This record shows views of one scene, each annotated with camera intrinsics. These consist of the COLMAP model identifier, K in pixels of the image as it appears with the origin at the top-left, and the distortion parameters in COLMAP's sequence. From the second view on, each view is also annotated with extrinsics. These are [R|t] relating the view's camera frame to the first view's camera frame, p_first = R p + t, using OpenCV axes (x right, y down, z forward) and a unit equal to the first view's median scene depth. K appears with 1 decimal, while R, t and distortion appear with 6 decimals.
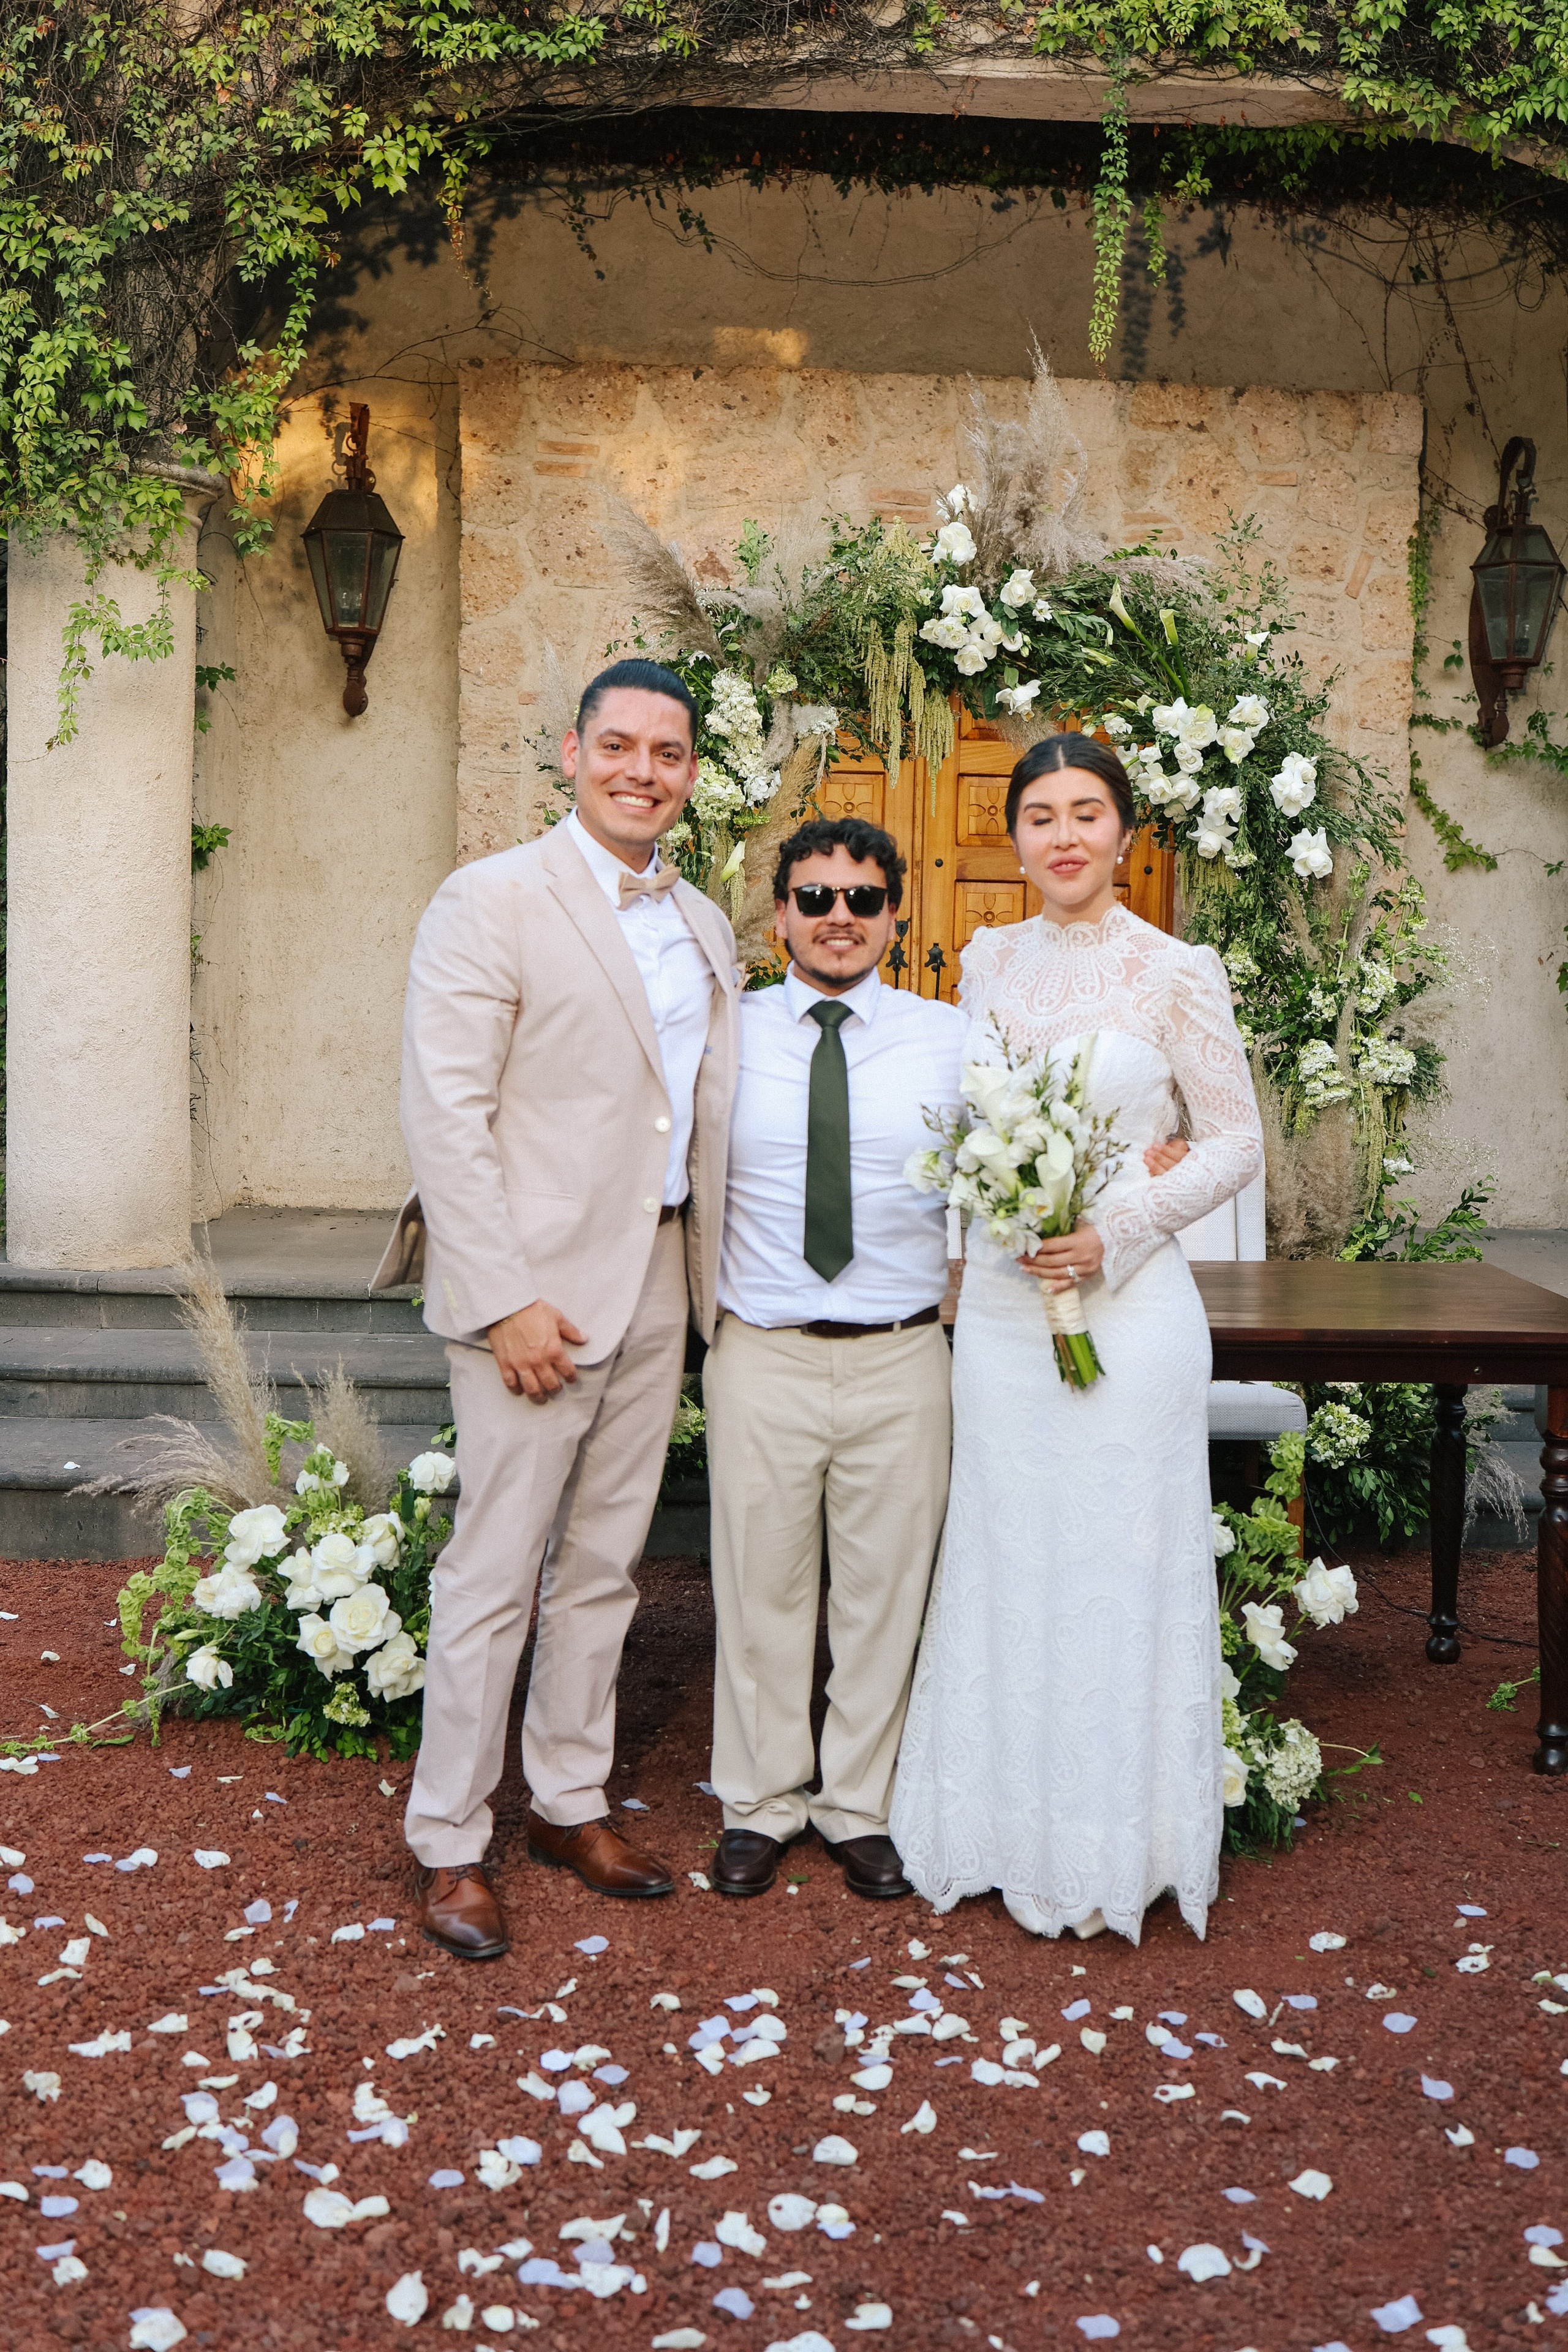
lens RADIAL K [[2373.1, 0, 797.0], [0, 2373.1, 1150.0], [0, 0, 1]] dist [-0.097686, 0.138198]
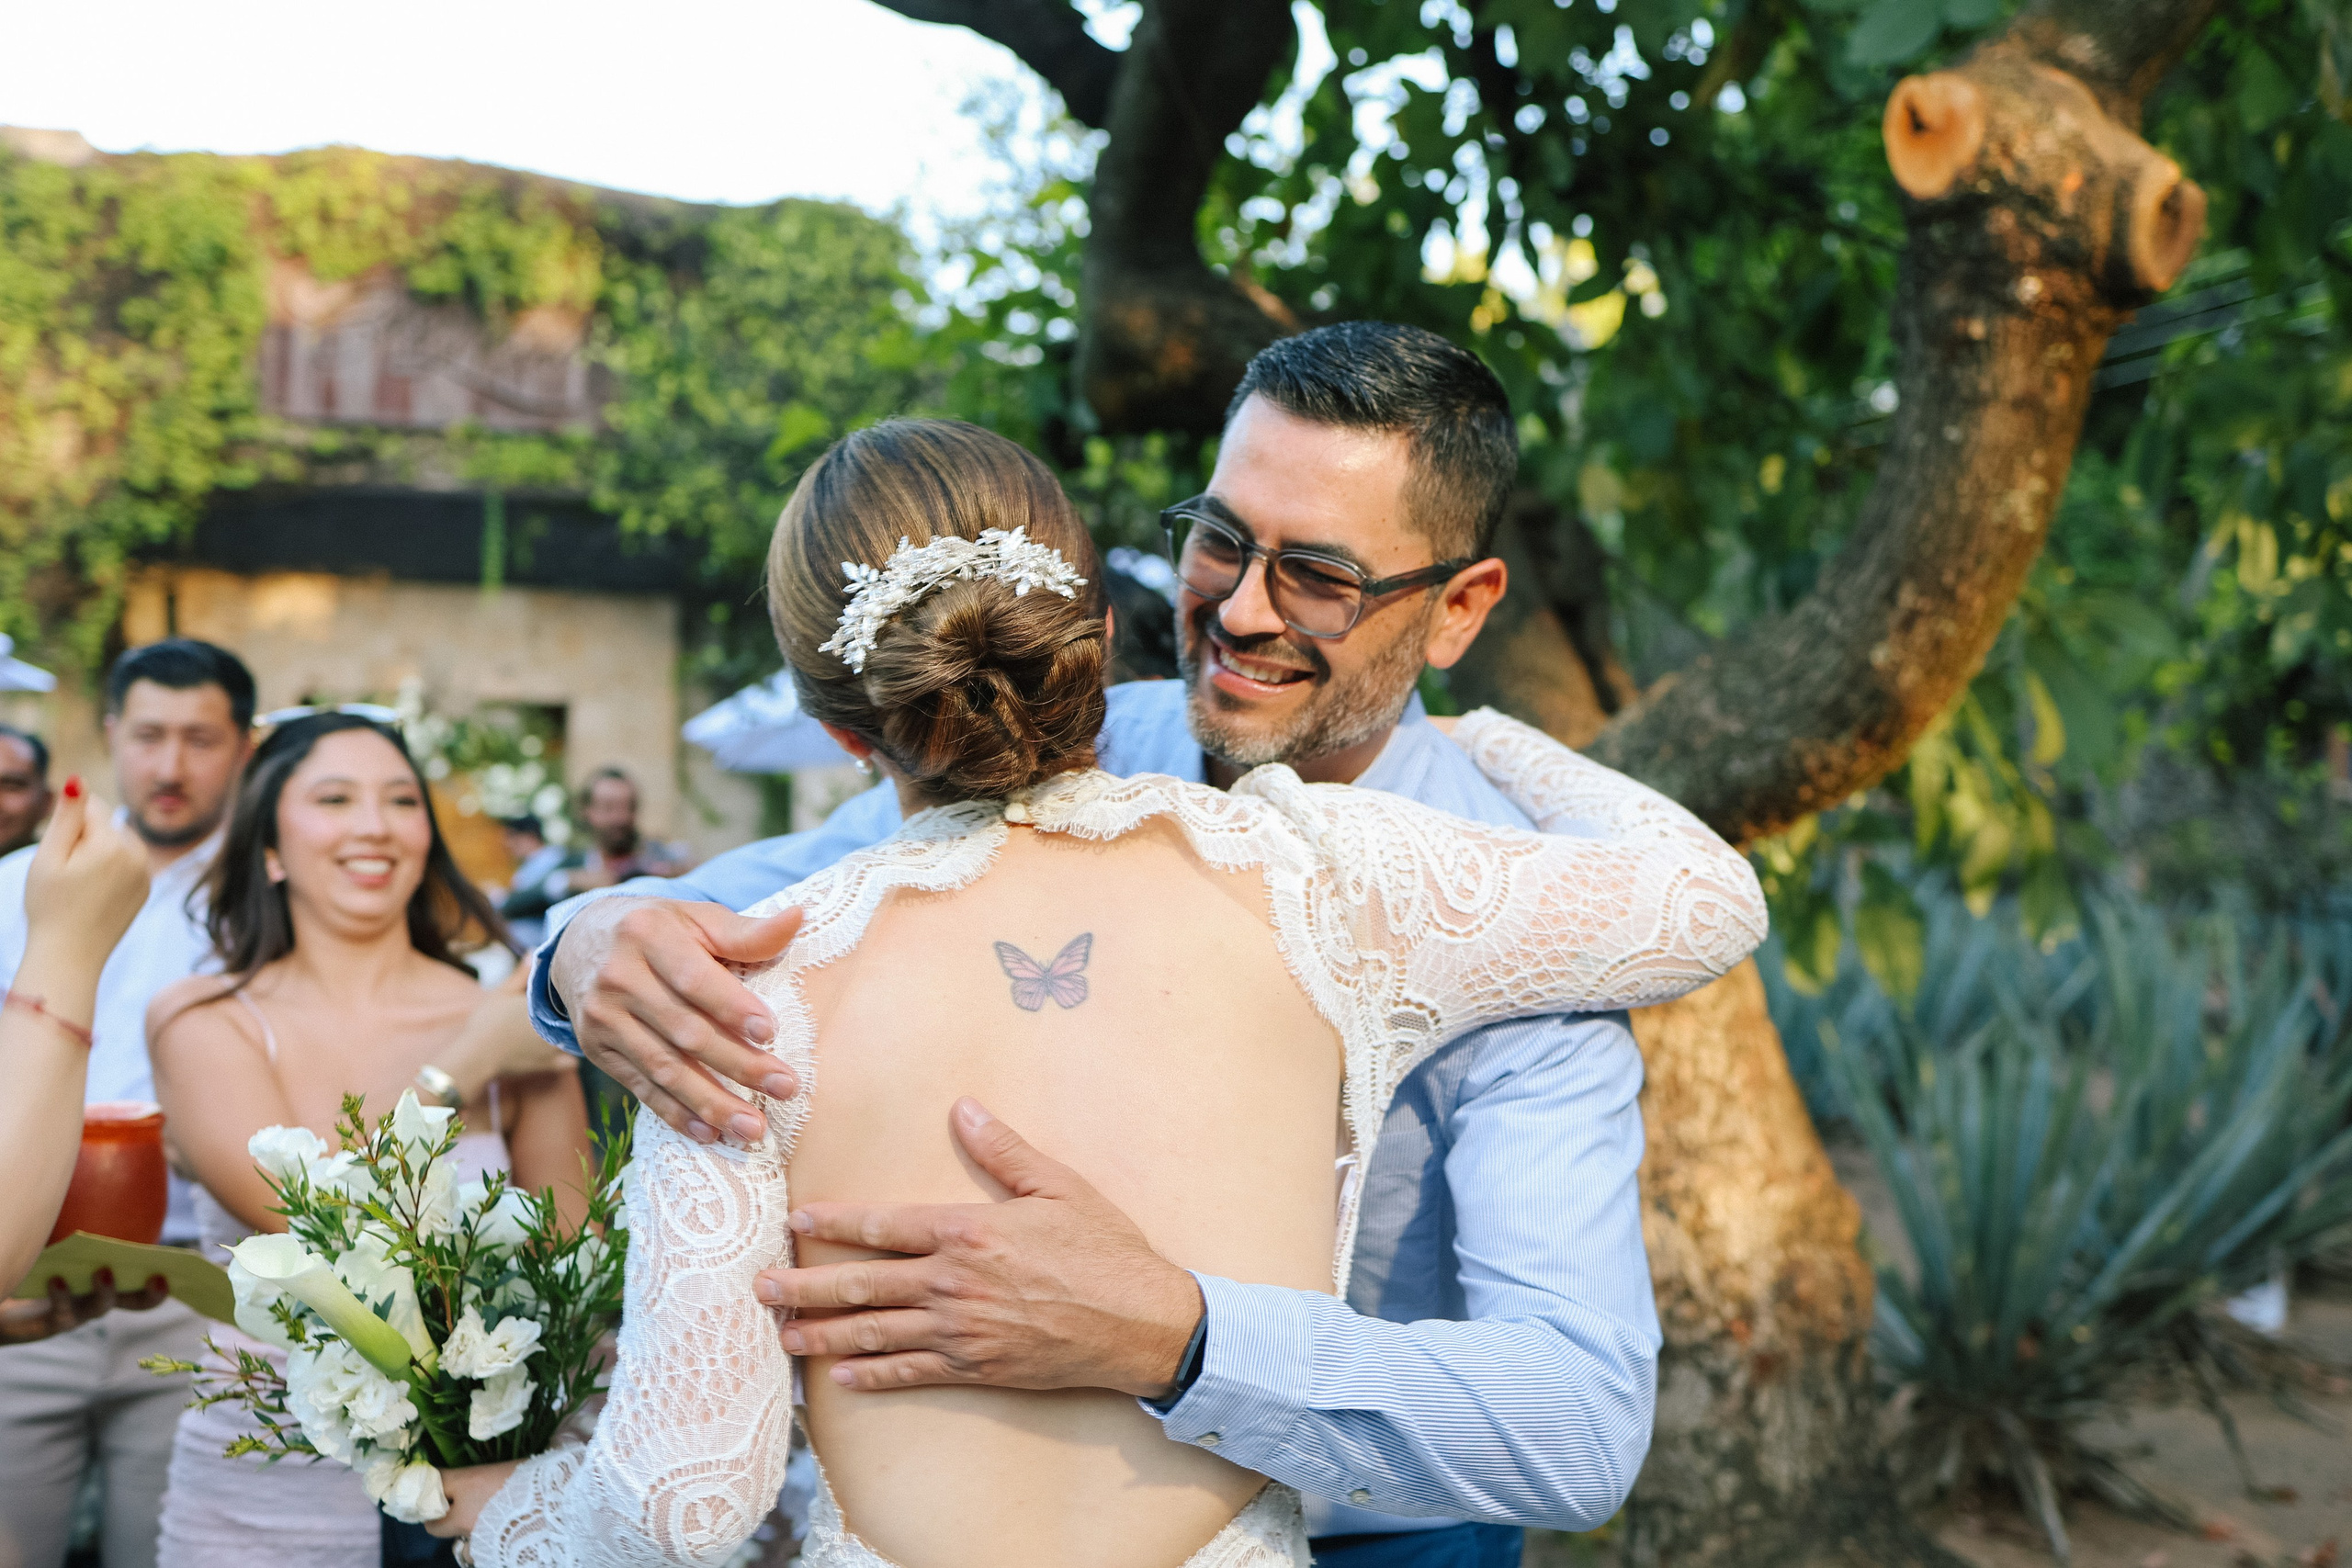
lens RADIAL K [[2372.9, 0, 1176.0], [0, 2372.9, 784.0], [0, 0, 1]] dist [-0.097686, 0.138198]
pose [[0.957047, -0.008329, 0.289813, 0.119276], [0.041036, 0.993416, -0.106962, 0.112976], [-0.287014, 0.114260, 0.951088, -1.520563]]
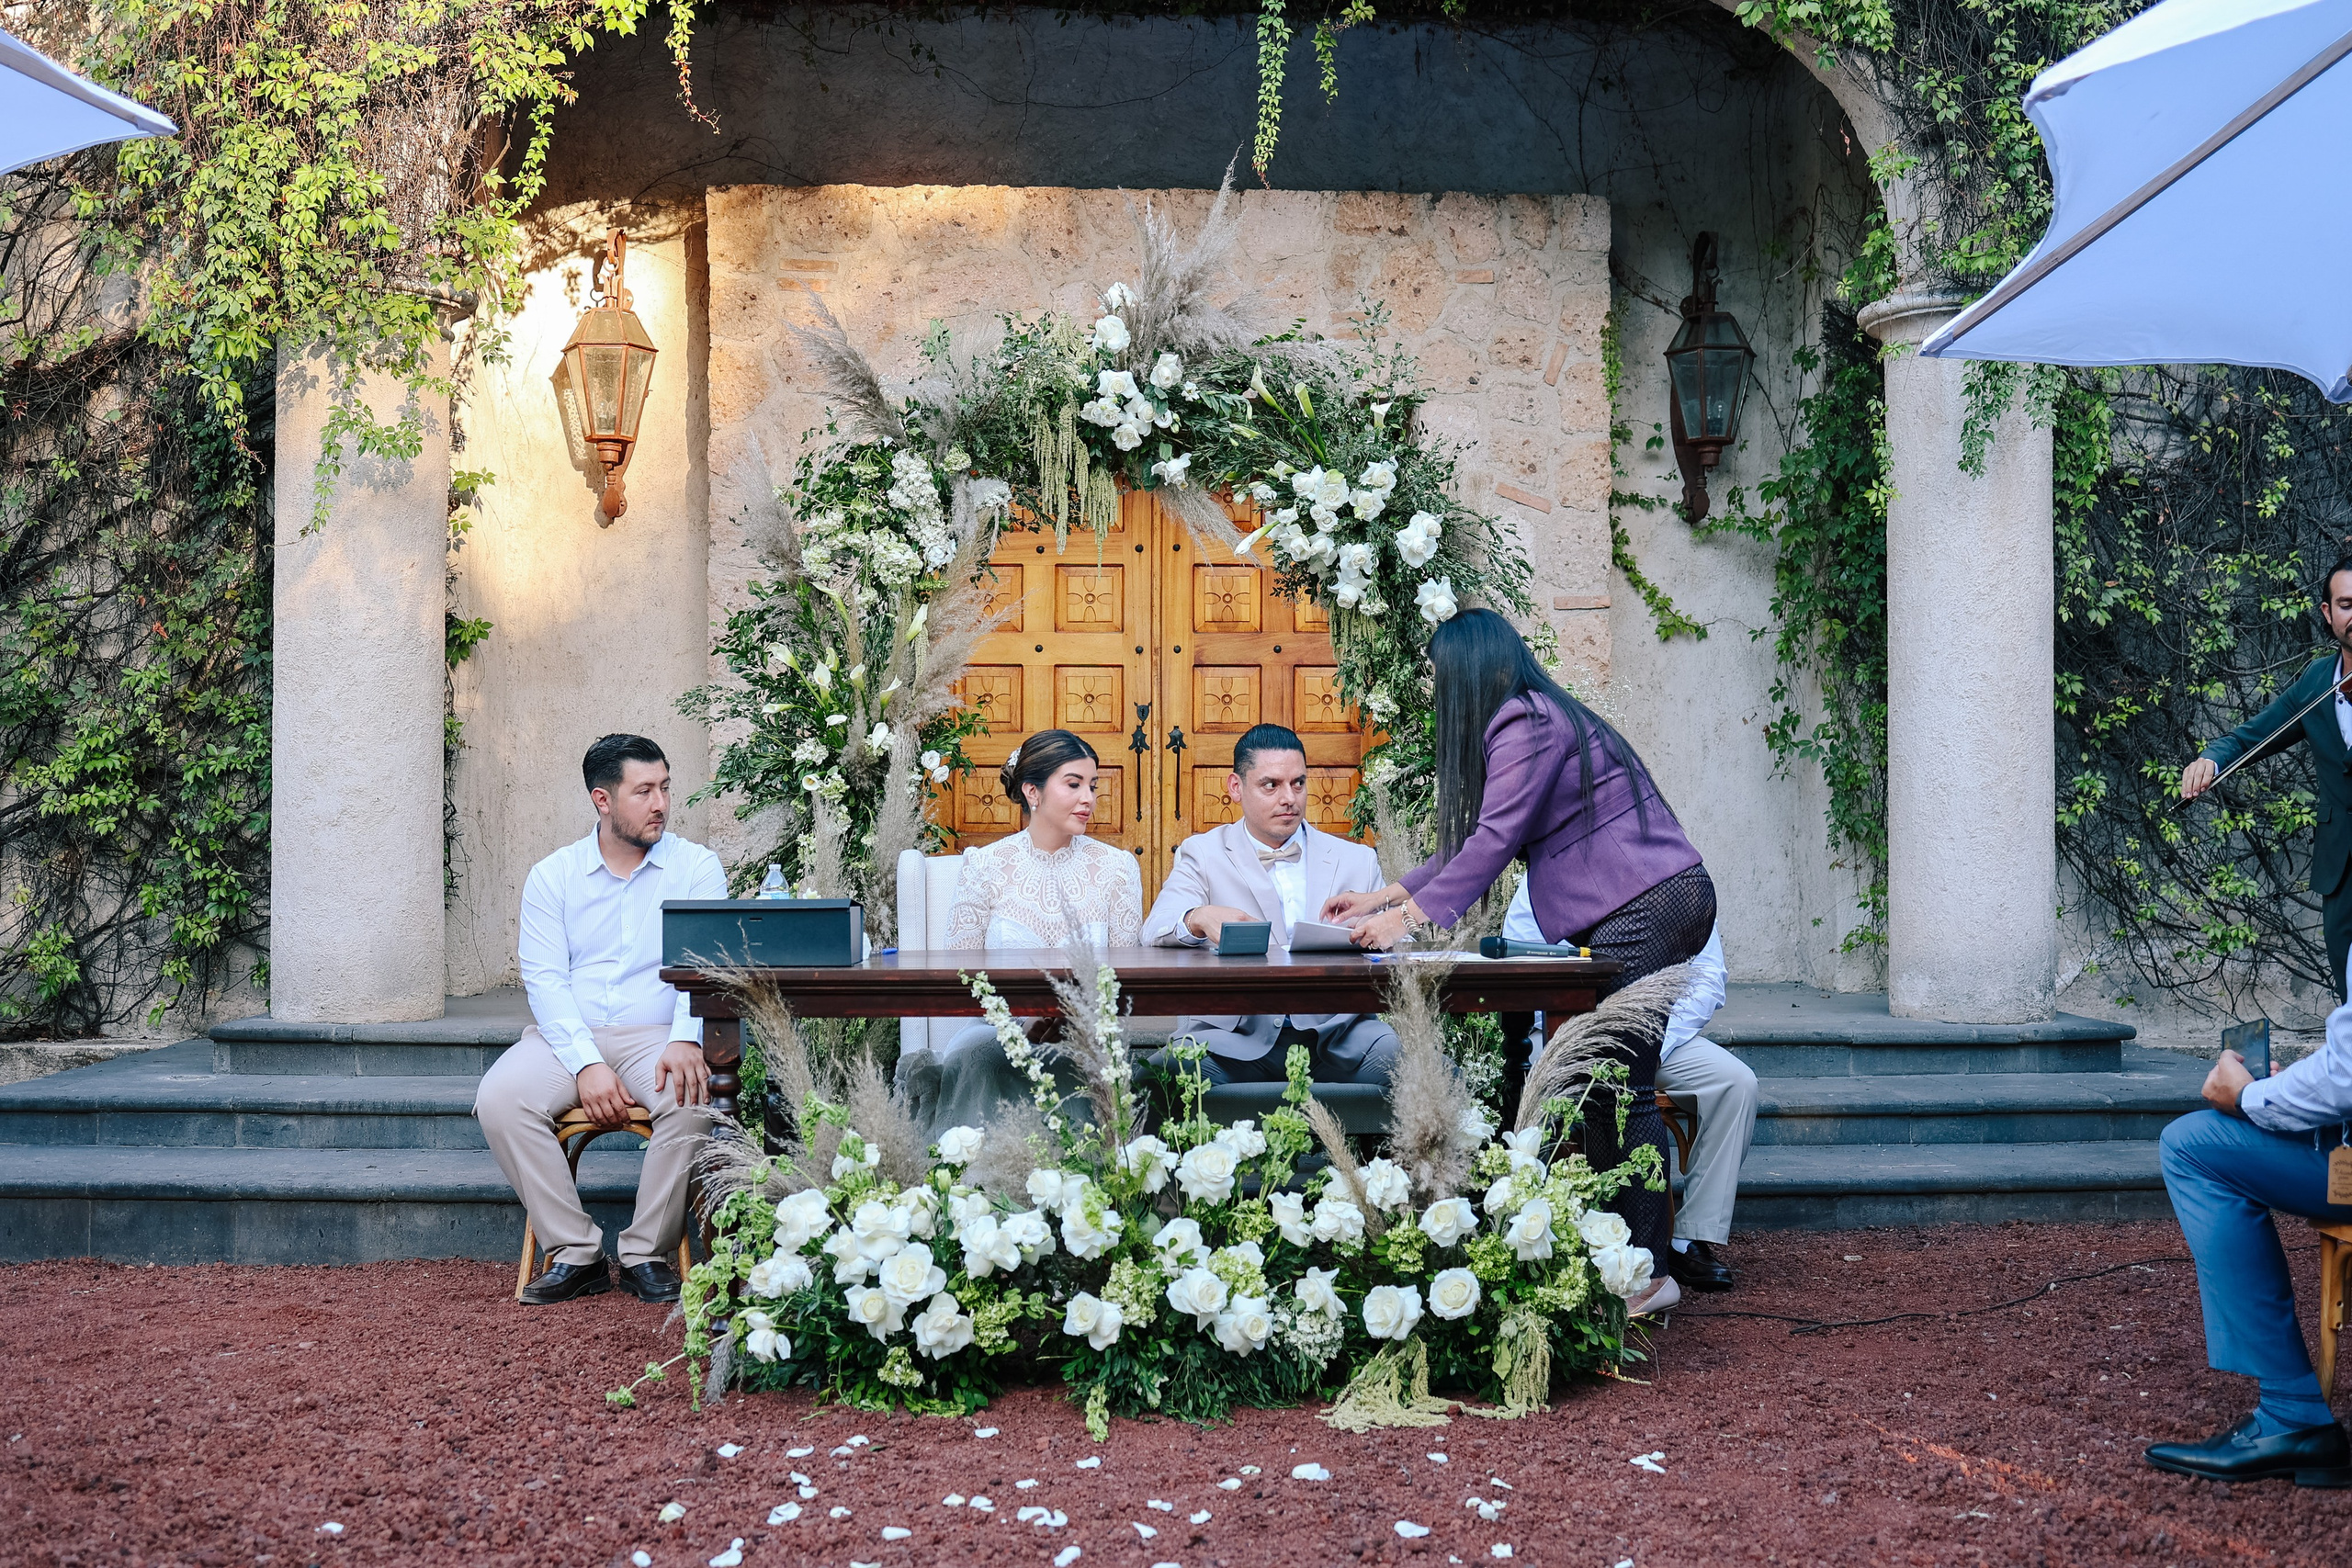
lens RADIAL K [[2538.9, 0, 1176.0], [0, 2538.9, 784.0], [0, 0, 1]] dist [-0.038941, -0.009163]
pose [[0.999716, -0.023468, -0.004123, 0.096441], [0.022978, 0.995317, -0.093889, 0.067299], [0.006307, 0.093767, 0.995574, -0.172250]]
